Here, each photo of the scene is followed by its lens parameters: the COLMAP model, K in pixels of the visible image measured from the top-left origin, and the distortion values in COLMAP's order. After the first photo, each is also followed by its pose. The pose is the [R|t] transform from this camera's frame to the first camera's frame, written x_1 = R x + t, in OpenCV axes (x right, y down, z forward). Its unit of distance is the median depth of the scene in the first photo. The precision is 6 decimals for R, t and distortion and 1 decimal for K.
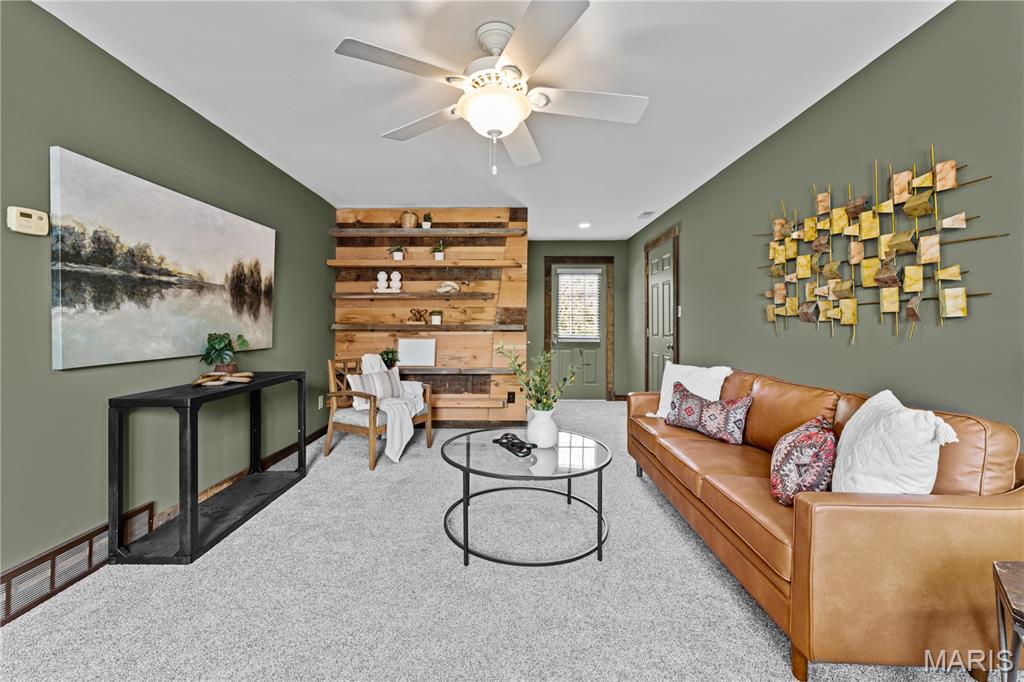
lens RADIAL K [[416.5, 0, 504.5], [0, 416.5, 323.4], [0, 0, 1]] dist [-0.003228, 0.000365]
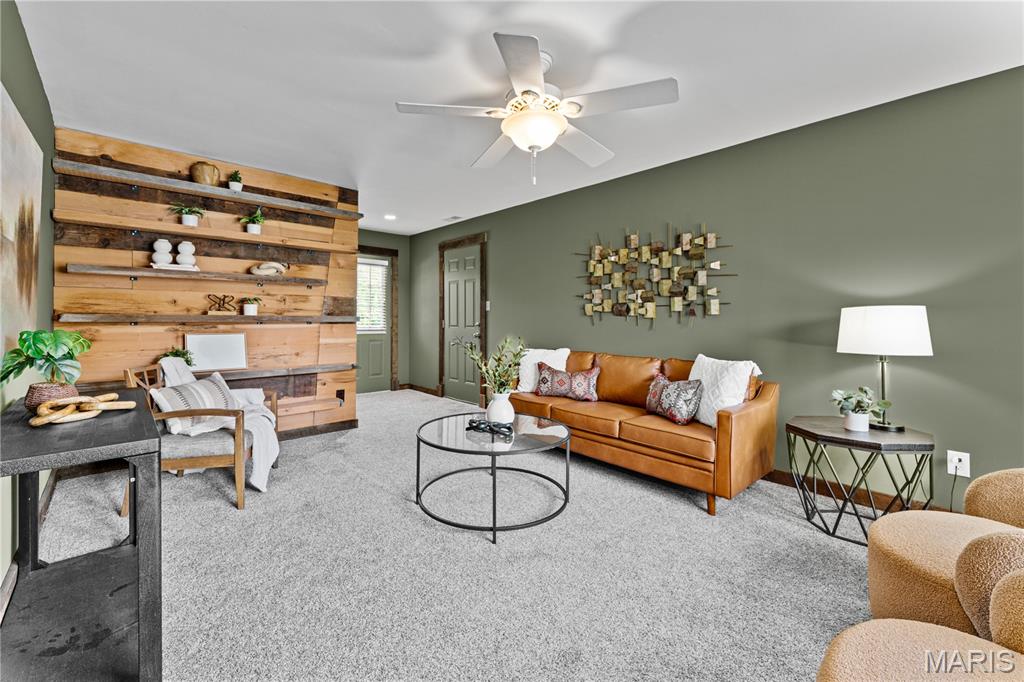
lens RADIAL K [[416.5, 0, 505.8], [0, 416.5, 319.4], [0, 0, 1]] dist [-0.003228, 0.000365]
pose [[0.726018, 0.000405, 0.687676, -0.512433], [-0.008250, 0.999933, 0.008122, -0.000256], [-0.687627, -0.011570, 0.725972, 0.136947]]
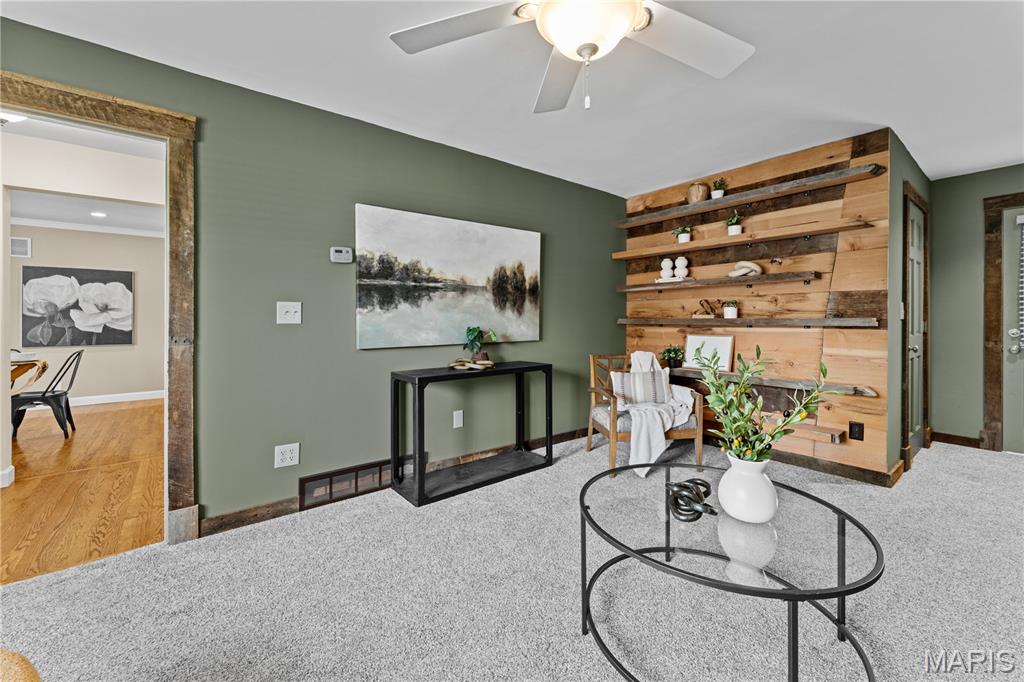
lens RADIAL K [[416.5, 0, 511.2], [0, 416.5, 320.1], [0, 0, 1]] dist [-0.003228, 0.000365]
pose [[0.630019, -0.002556, -0.776576, 0.265996], [0.006814, 0.999974, 0.002237, 0.001934], [0.776550, -0.006701, 0.630020, 0.267927]]
